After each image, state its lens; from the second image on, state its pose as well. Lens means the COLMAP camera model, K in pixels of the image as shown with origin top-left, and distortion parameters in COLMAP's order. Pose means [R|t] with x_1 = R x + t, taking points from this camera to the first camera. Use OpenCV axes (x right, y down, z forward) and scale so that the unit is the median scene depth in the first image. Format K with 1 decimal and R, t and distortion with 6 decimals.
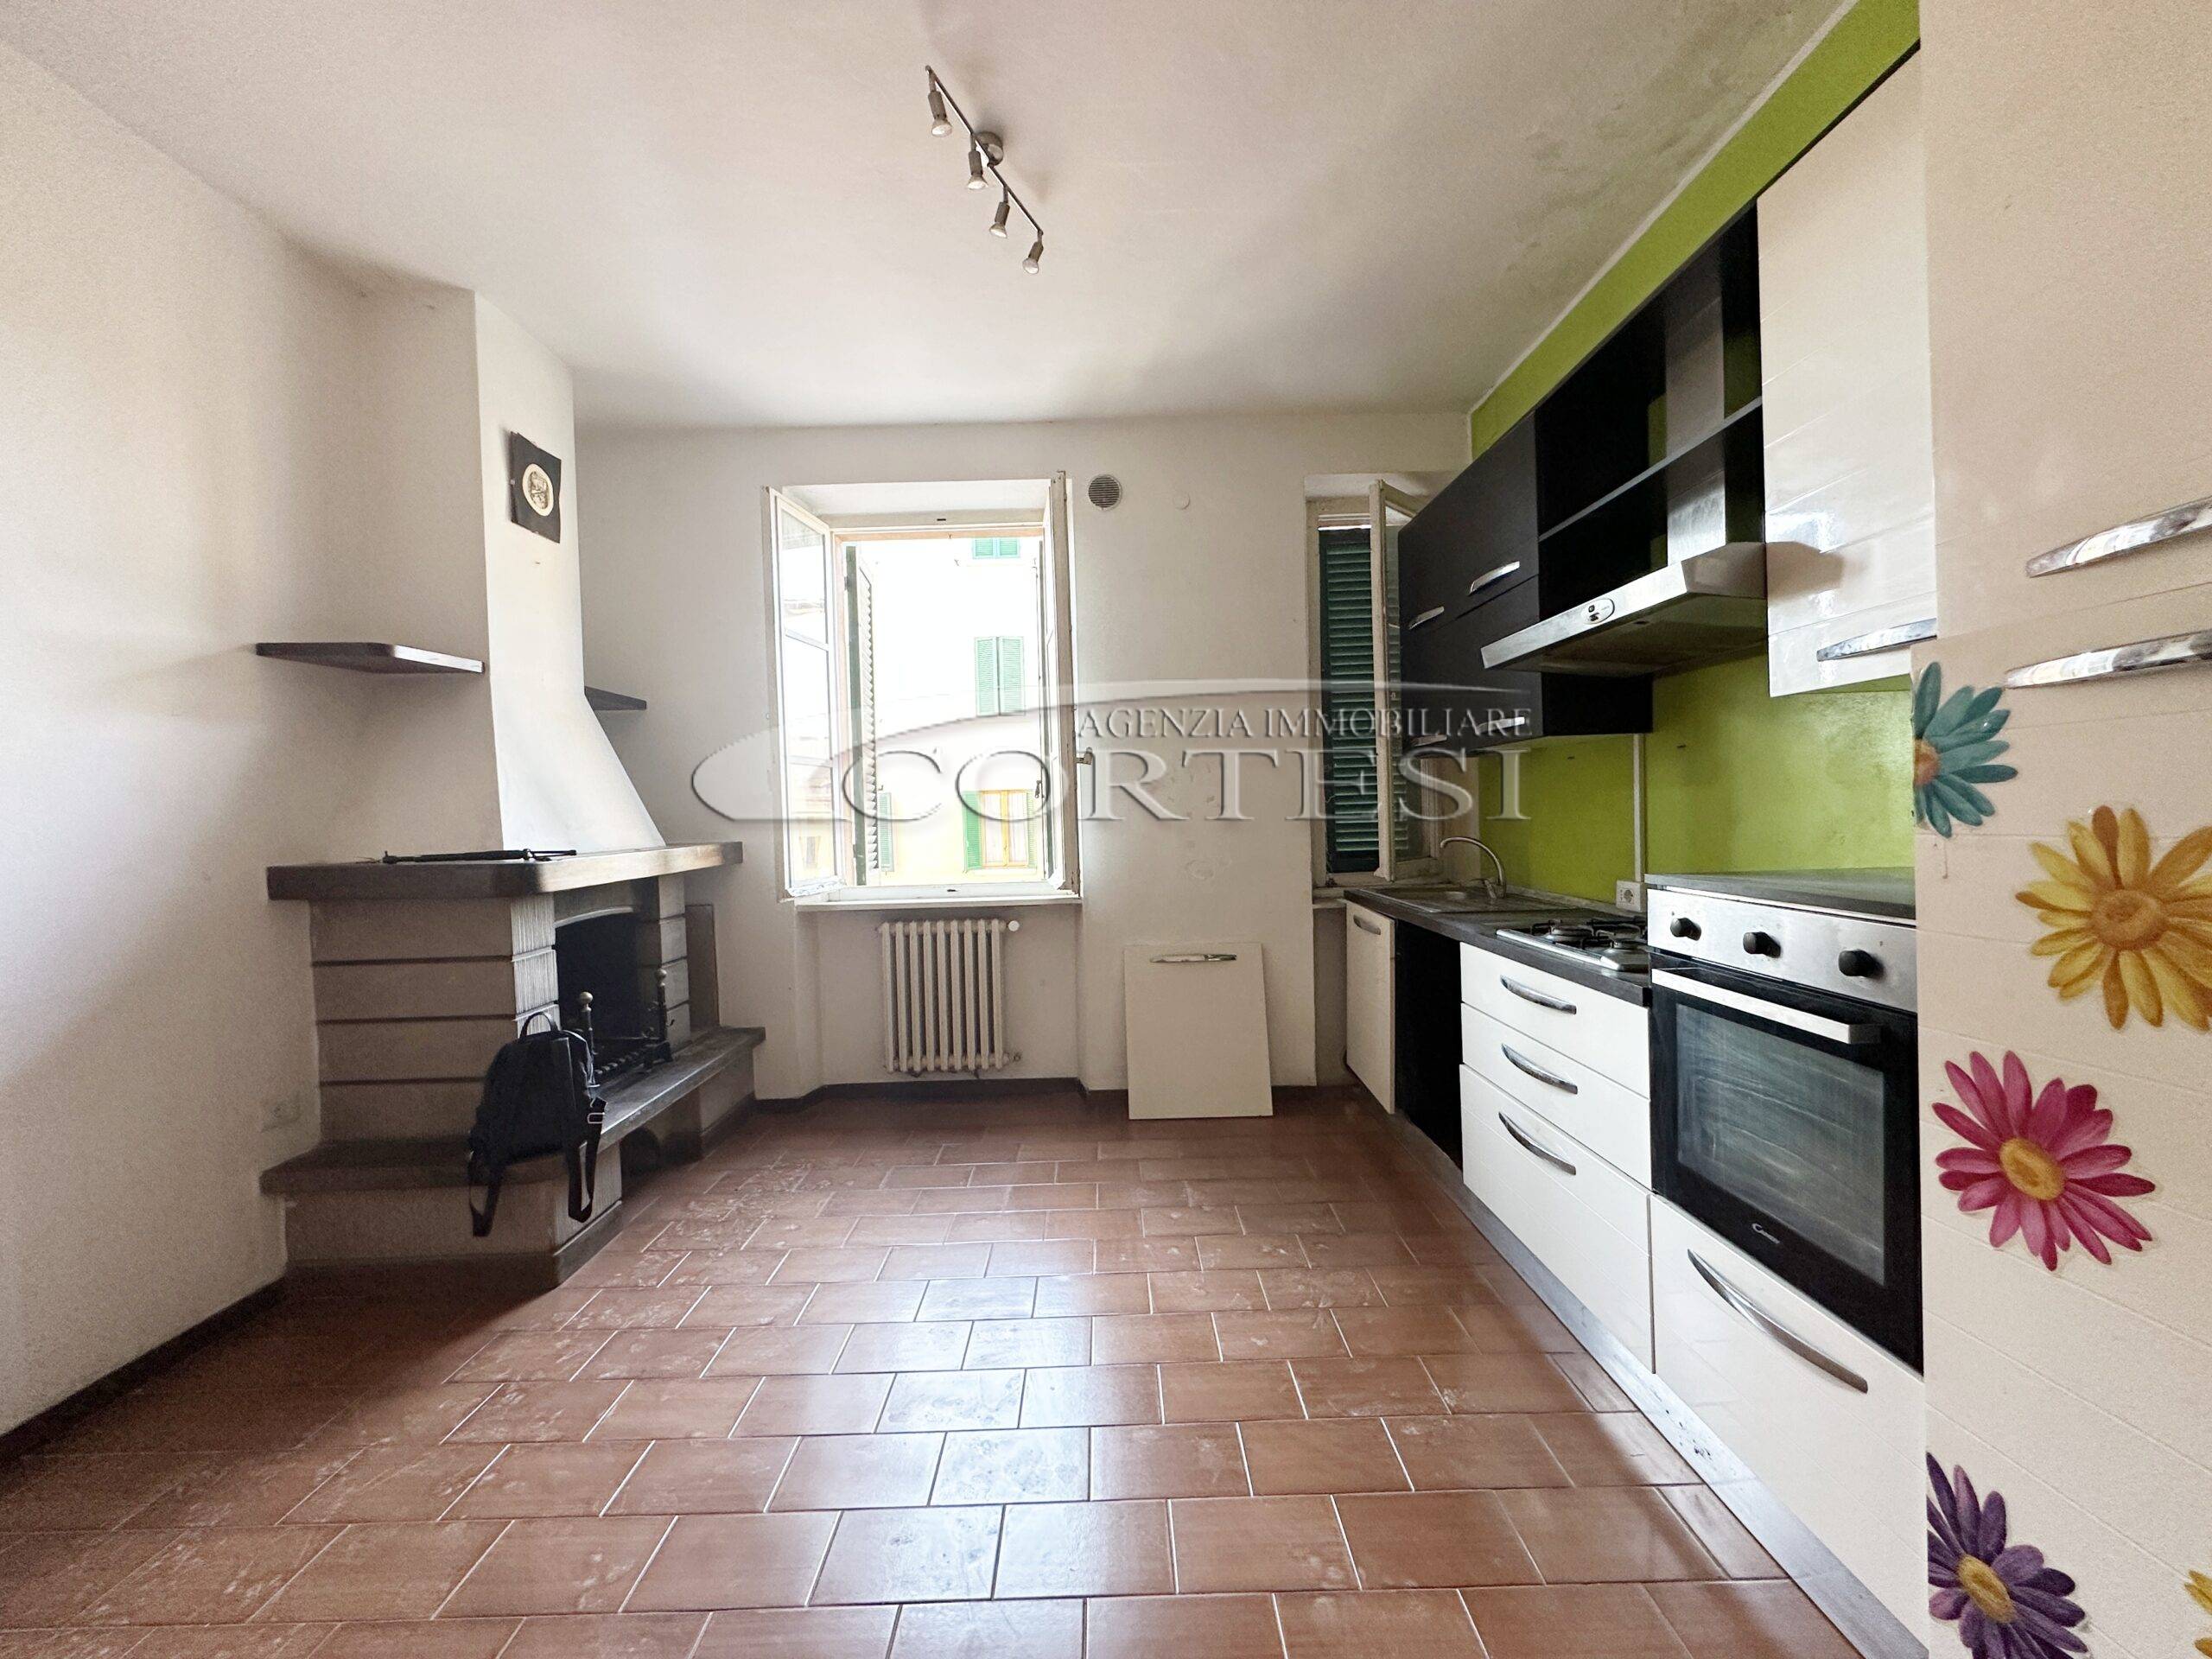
lens RADIAL K [[877.1, 0, 1105.4], [0, 877.1, 831.0], [0, 0, 1]] dist [-0.003735, 0.000292]
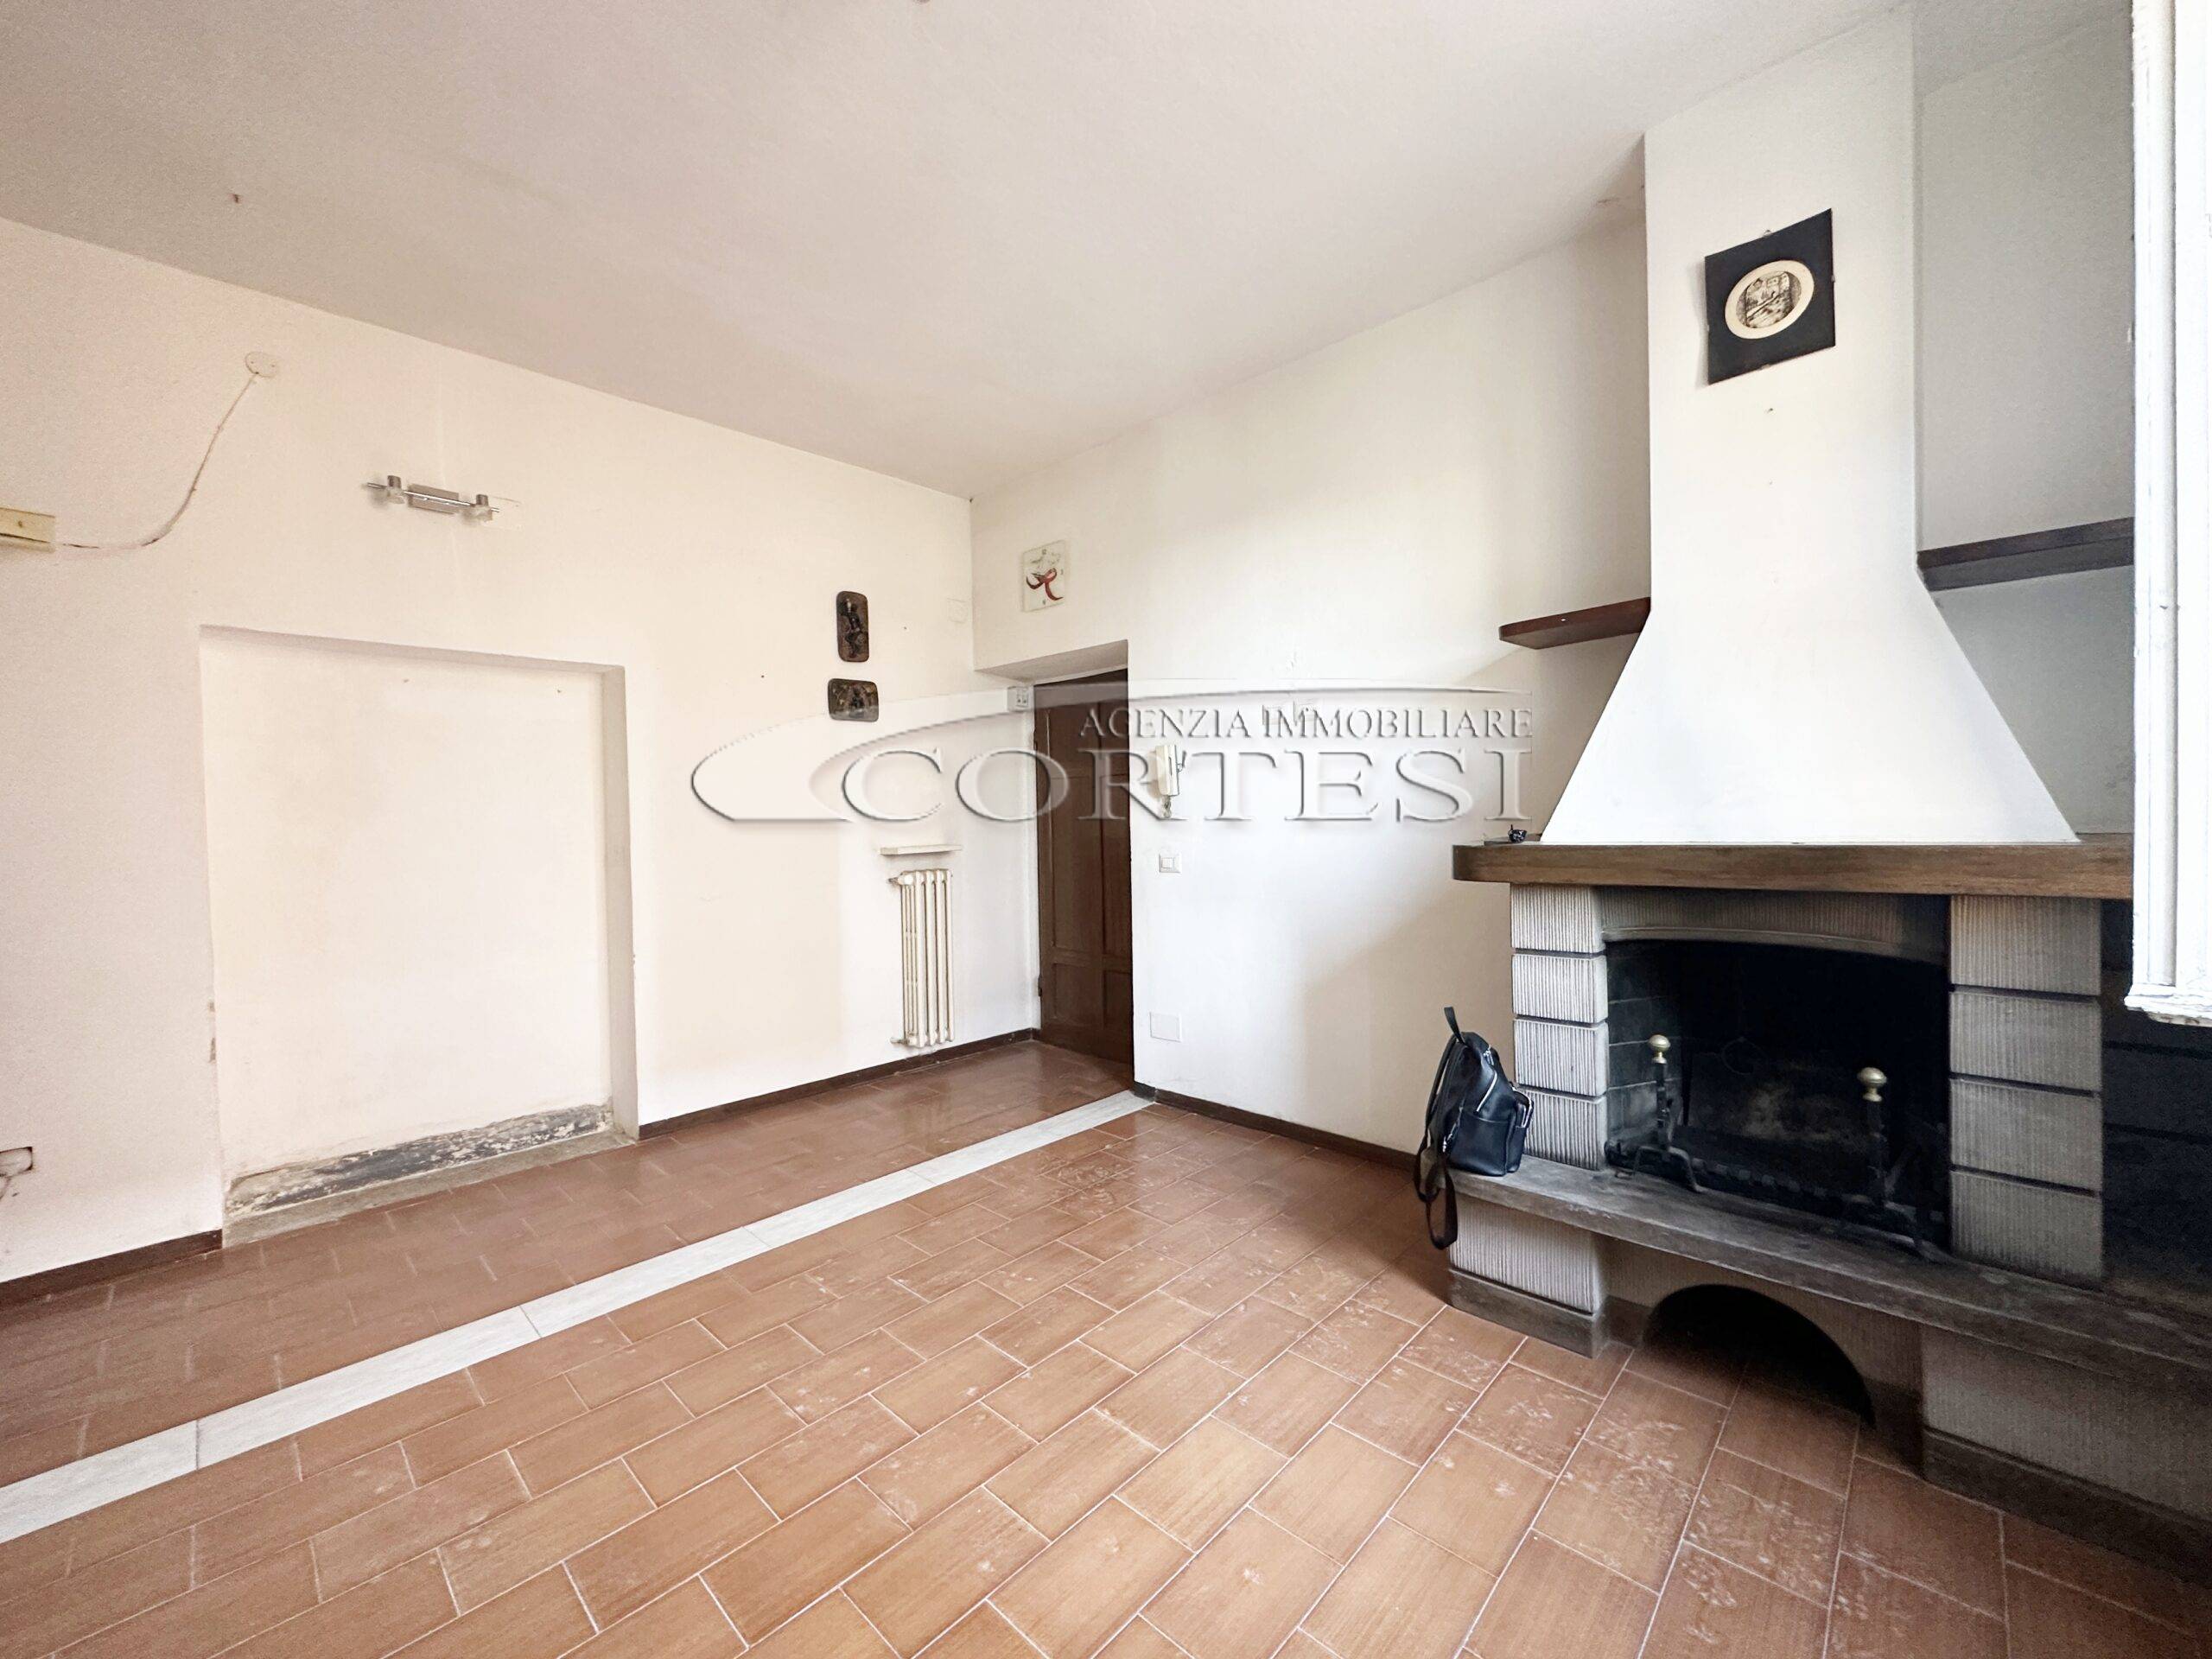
lens RADIAL K [[880.2, 0, 1104.5], [0, 880.2, 828.7], [0, 0, 1]] dist [-0.001595, 0.000431]
pose [[-0.693473, 0.053929, -0.718461, 0.265619], [0.024549, 0.998384, 0.051245, -0.037387], [0.720064, 0.017899, -0.693677, 1.369811]]
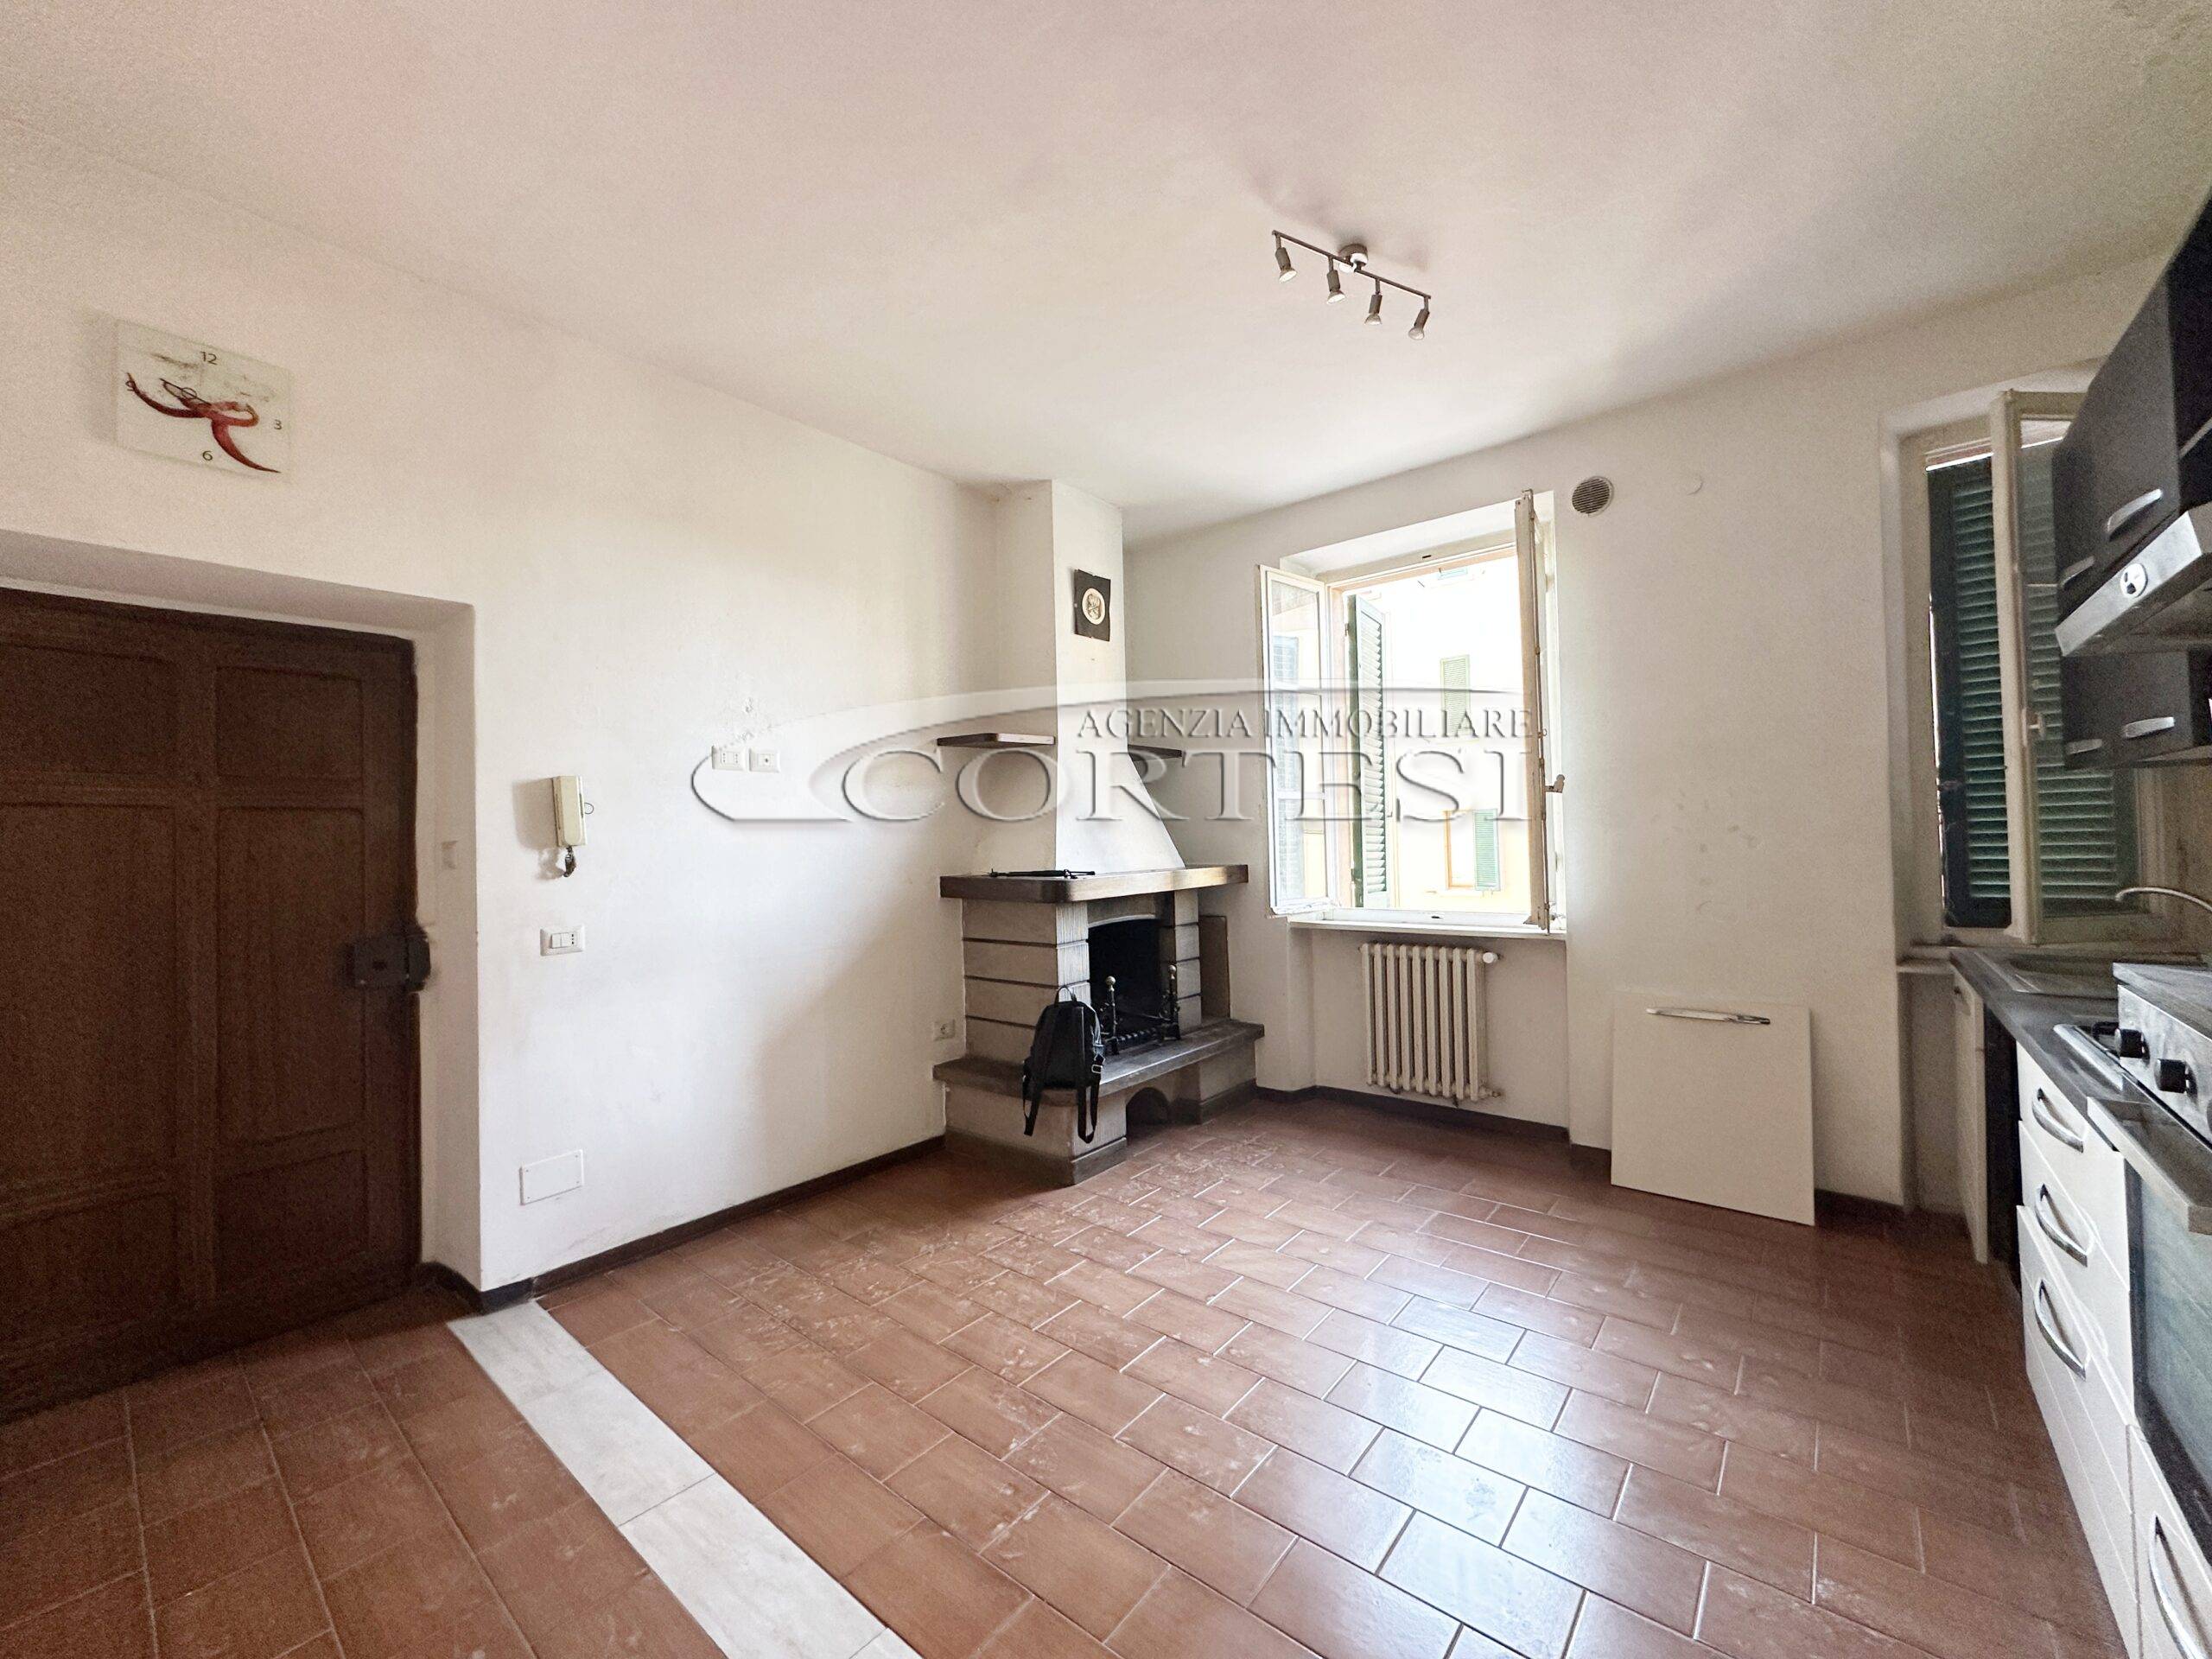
lens RADIAL K [[877.1, 0, 1105.4], [0, 877.1, 831.0], [0, 0, 1]] dist [-0.003735, 0.000292]
pose [[0.766343, 0.001561, -0.642430, 0.308181], [-0.011297, 0.999875, -0.011047, -0.027951], [0.642333, 0.015723, 0.766265, -0.044022]]
